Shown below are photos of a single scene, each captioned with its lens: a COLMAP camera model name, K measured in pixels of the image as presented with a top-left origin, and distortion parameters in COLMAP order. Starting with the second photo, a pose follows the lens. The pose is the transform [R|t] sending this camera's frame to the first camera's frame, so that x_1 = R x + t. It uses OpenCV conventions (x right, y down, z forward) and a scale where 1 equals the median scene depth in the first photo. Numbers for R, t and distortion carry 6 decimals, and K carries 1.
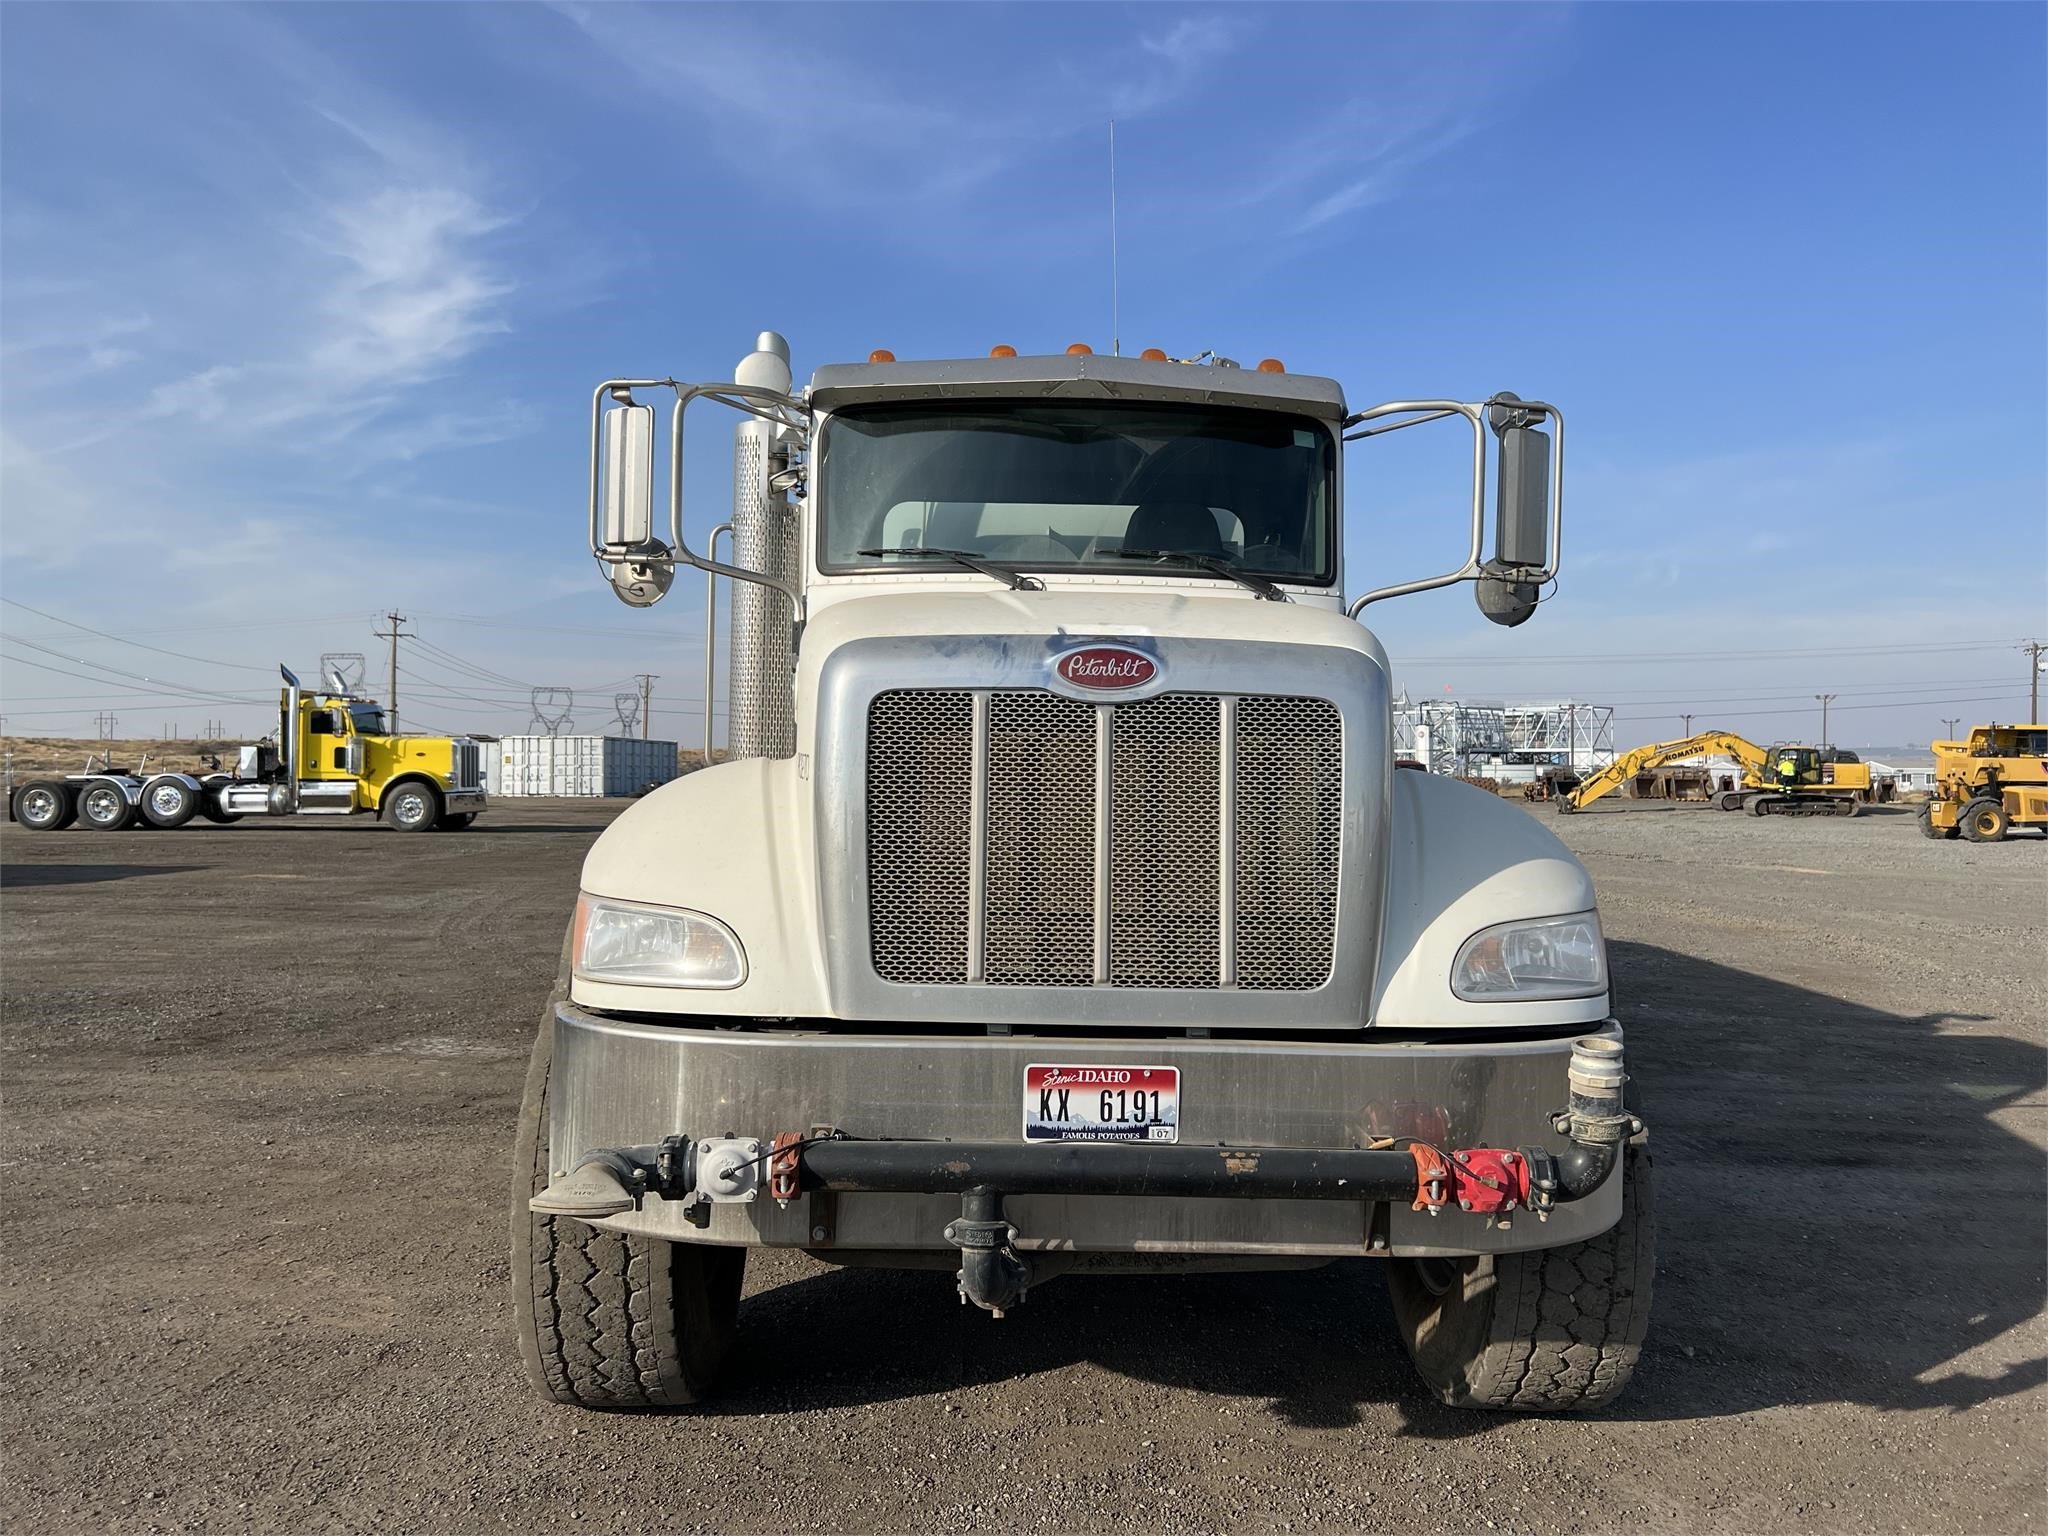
lens RADIAL K [[1479.8, 0, 1024.0], [0, 1479.8, 768.0], [0, 0, 1]] dist [0.042235, -0.038343]
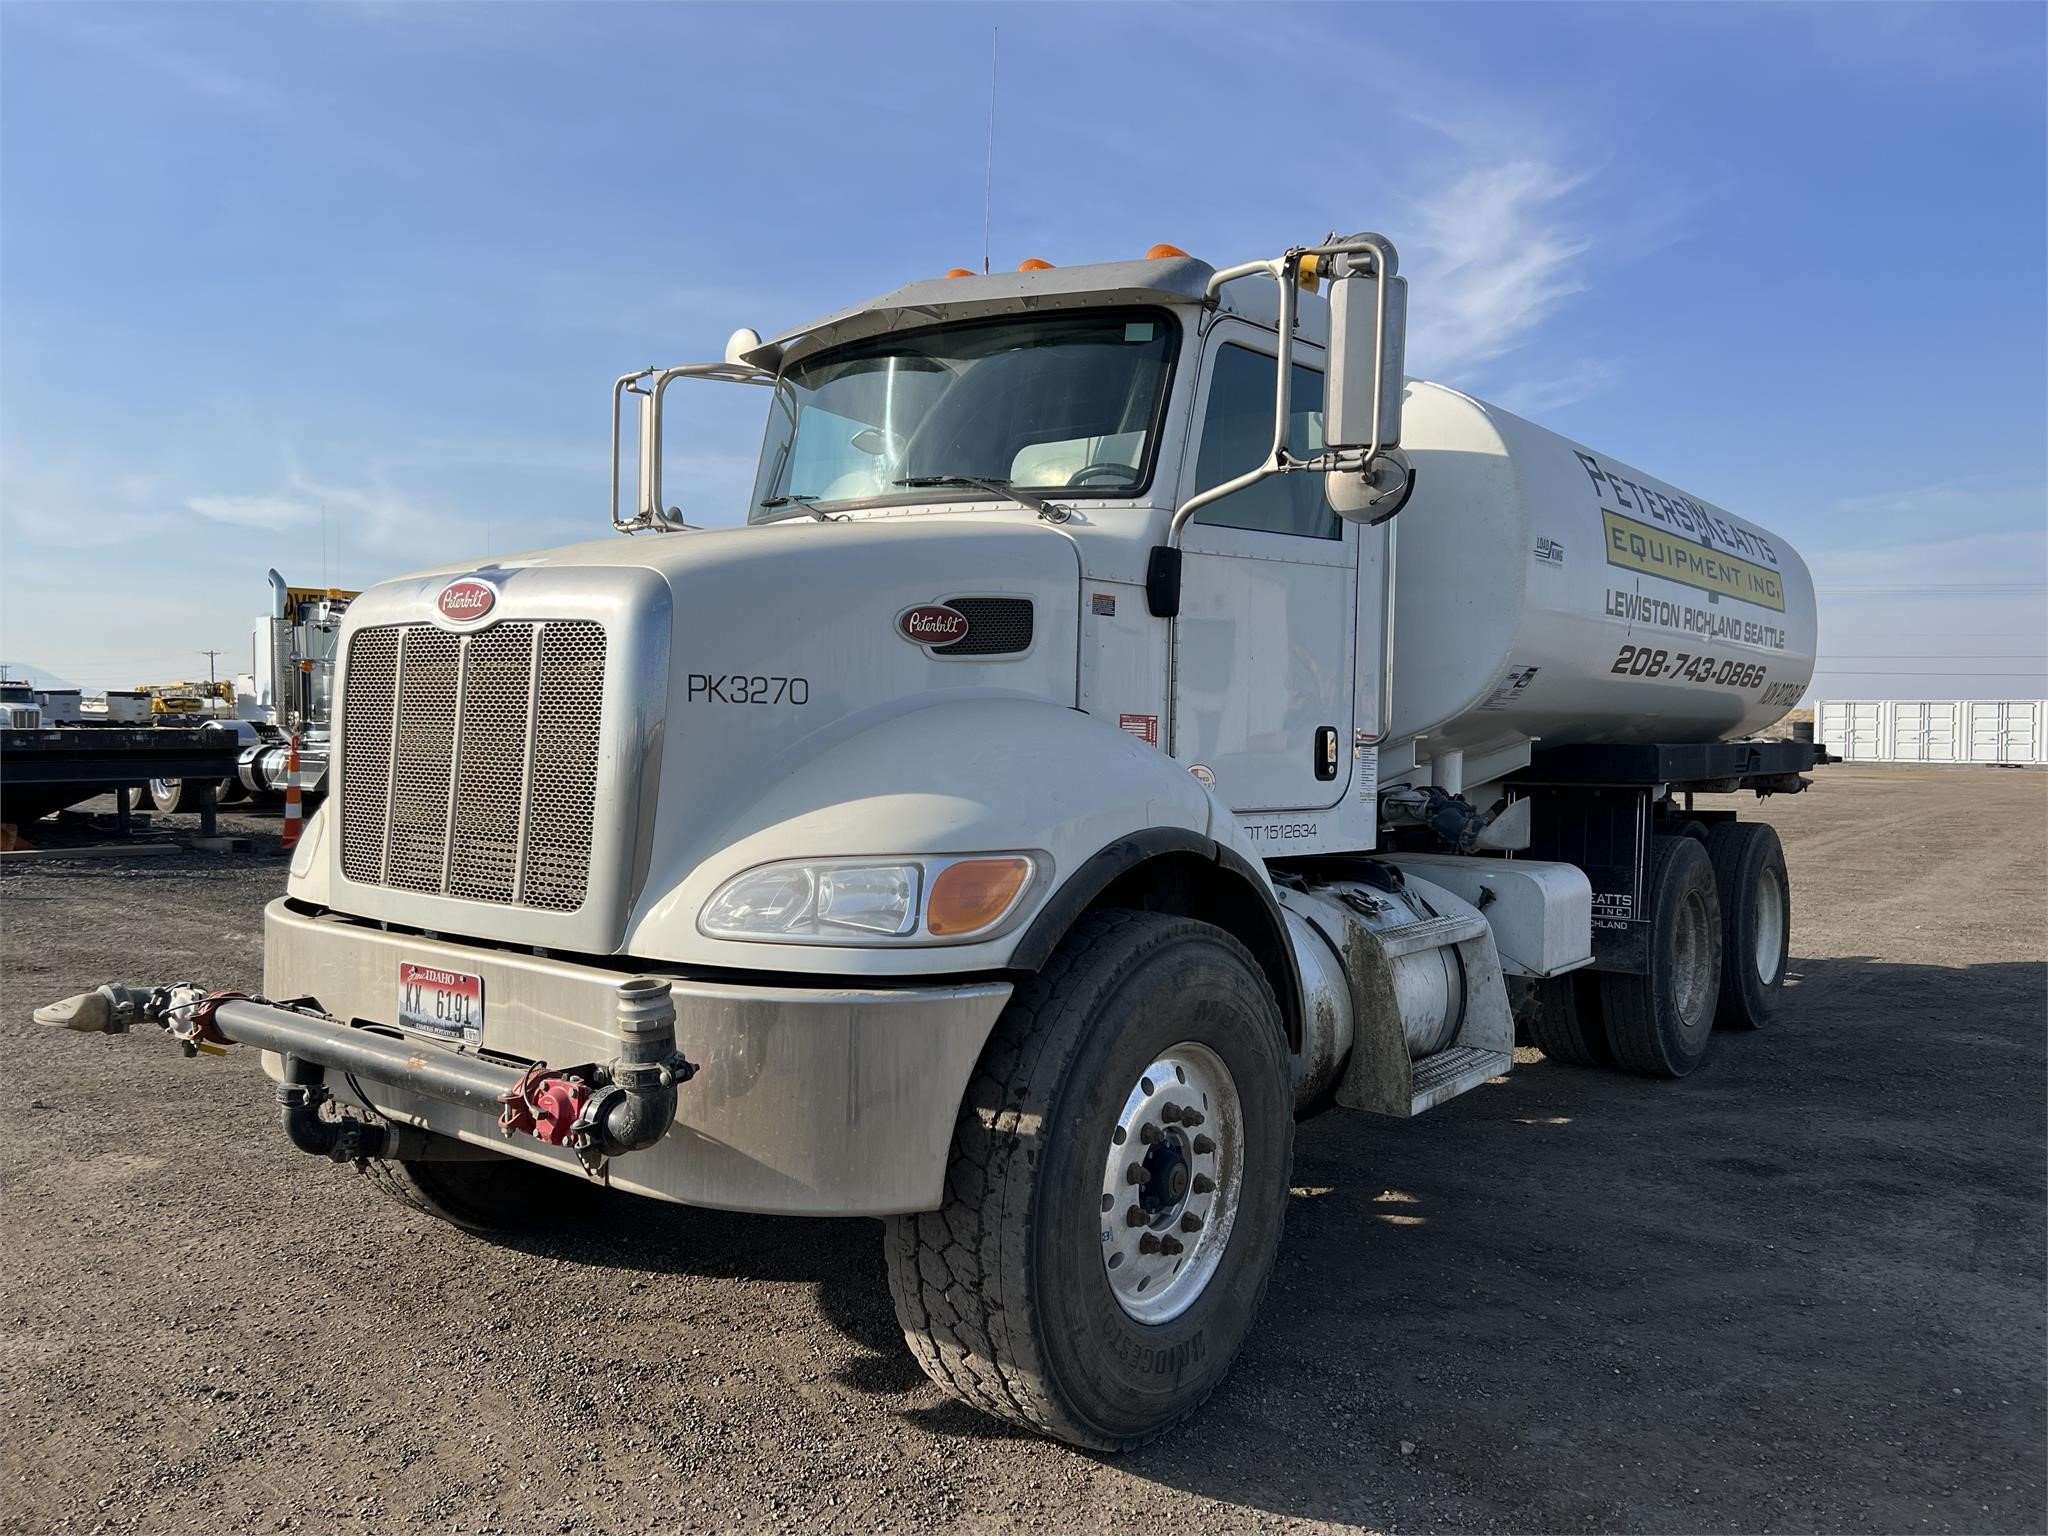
lens RADIAL K [[1479.8, 0, 1024.0], [0, 1479.8, 768.0], [0, 0, 1]] dist [0.042235, -0.038343]
pose [[0.801766, 0.017396, -0.597385, 0.927129], [-0.000307, 0.999588, 0.028695, 0.019071], [0.597638, -0.022823, 0.801441, 0.333448]]
